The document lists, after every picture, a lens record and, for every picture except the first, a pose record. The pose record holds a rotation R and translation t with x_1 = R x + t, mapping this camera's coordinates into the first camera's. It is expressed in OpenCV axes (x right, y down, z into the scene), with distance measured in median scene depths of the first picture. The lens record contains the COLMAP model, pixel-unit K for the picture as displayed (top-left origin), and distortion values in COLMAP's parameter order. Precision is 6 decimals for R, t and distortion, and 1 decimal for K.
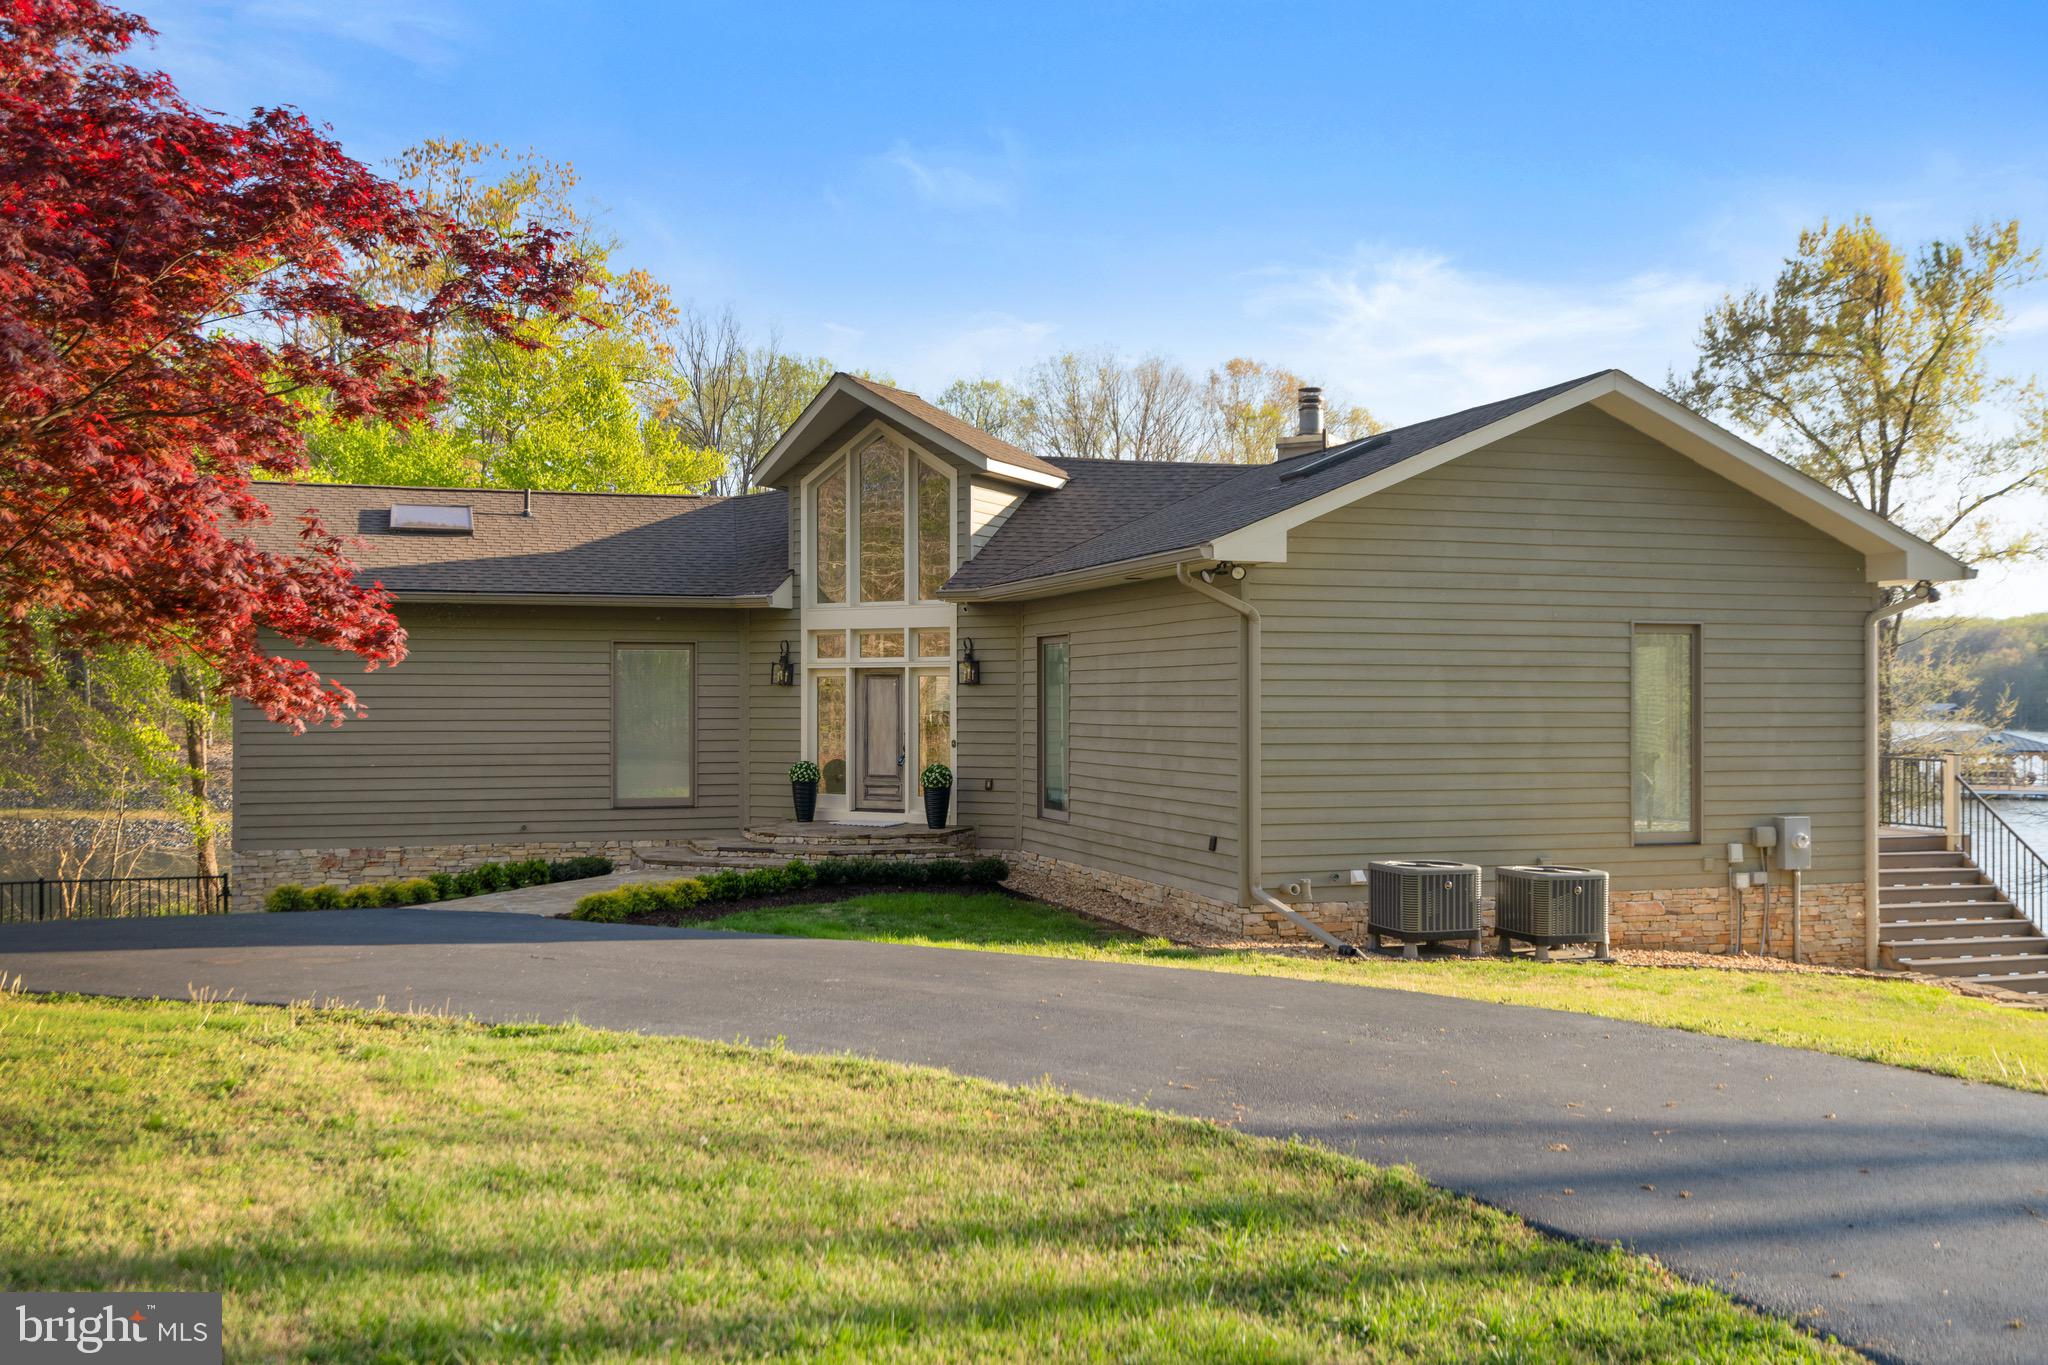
lens RADIAL K [[1831.3, 0, 1020.3], [0, 1831.3, 691.1], [0, 0, 1]] dist [0.000317, 0.001870]
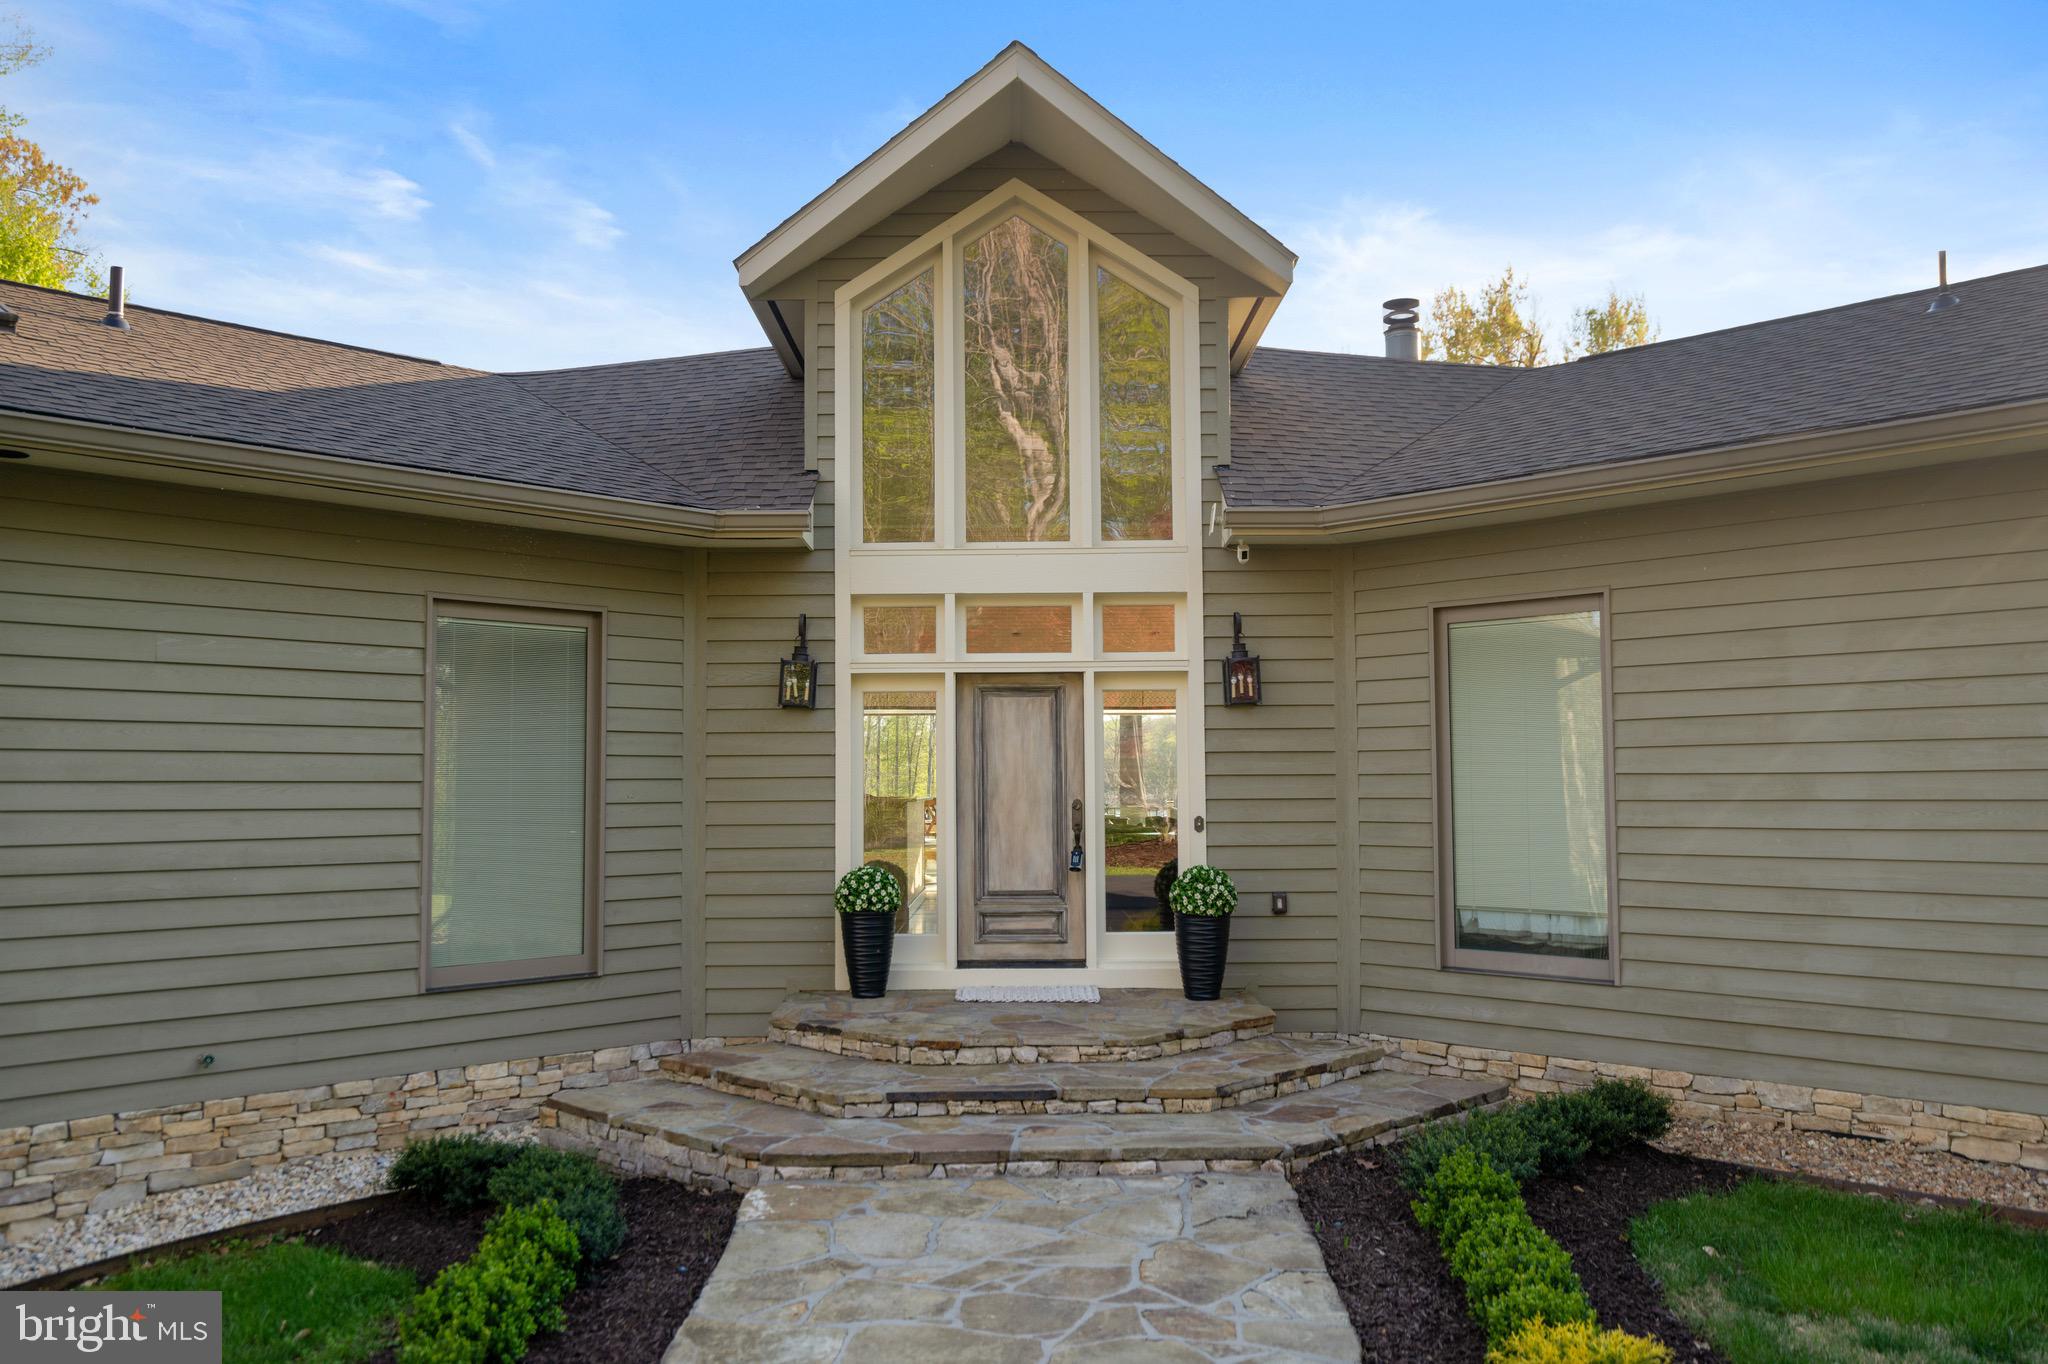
lens RADIAL K [[1593.5, 0, 1019.6], [0, 1593.5, 686.8], [0, 0, 1]] dist [0.009655, 0.001307]
pose [[0.892685, 0.023175, 0.450084, -0.270823], [0.004517, 0.998167, -0.060354, 0.016995], [-0.450658, 0.055910, 0.890944, 0.617888]]
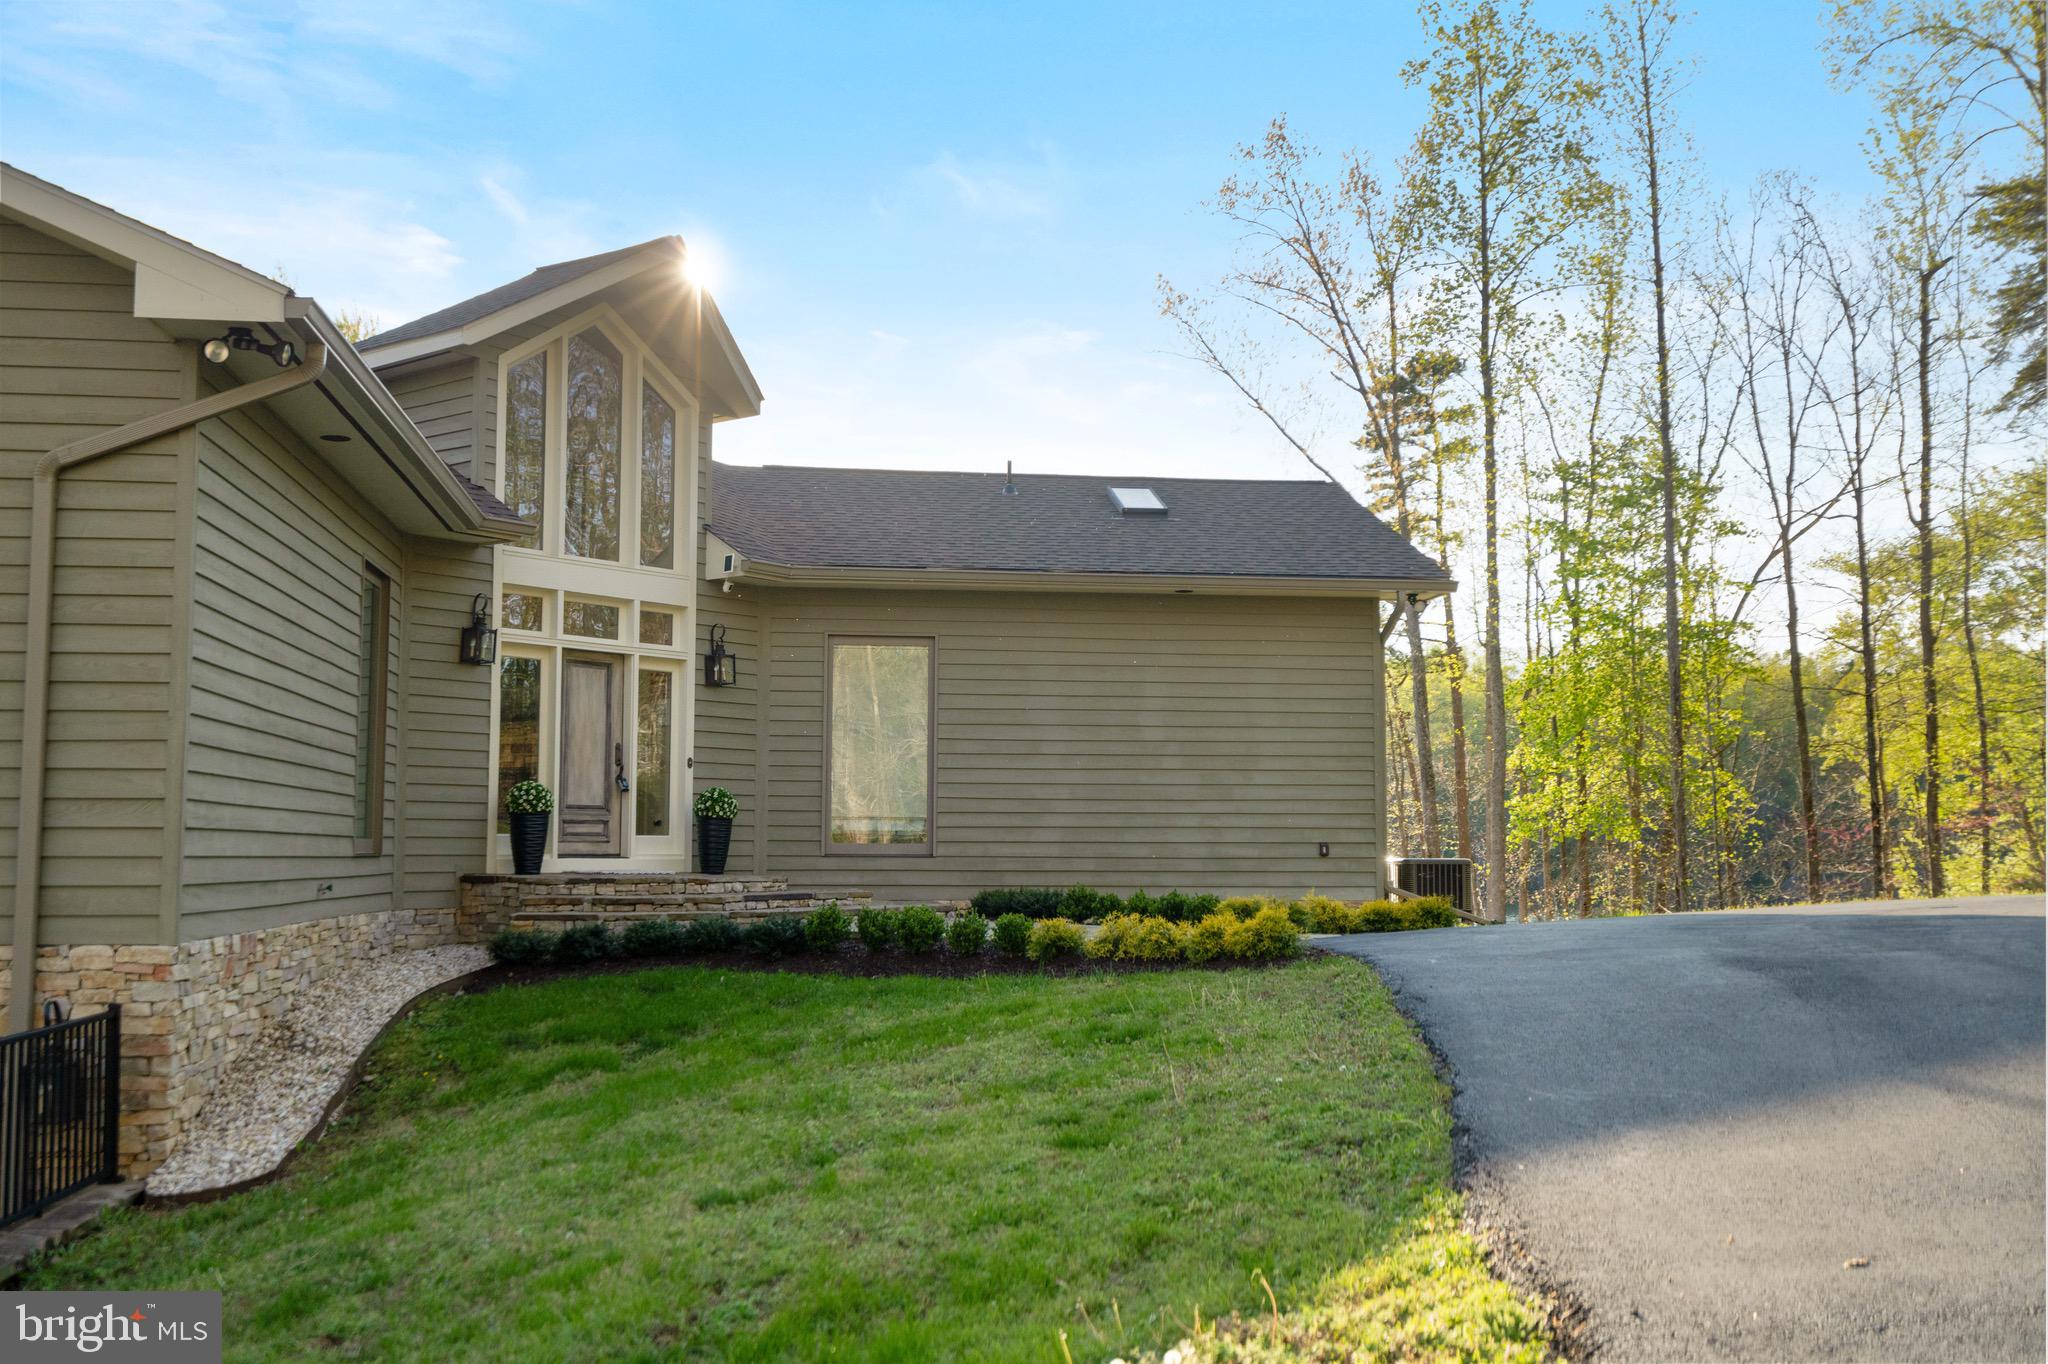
lens RADIAL K [[2016.0, 0, 1020.4], [0, 2016.0, 673.6], [0, 0, 1]] dist [-0.016192, -0.017593]
pose [[0.189141, 0.088275, 0.977974, -0.798491], [-0.005740, 0.996033, -0.088795, 0.063177], [-0.981933, 0.011181, 0.188898, 0.696063]]
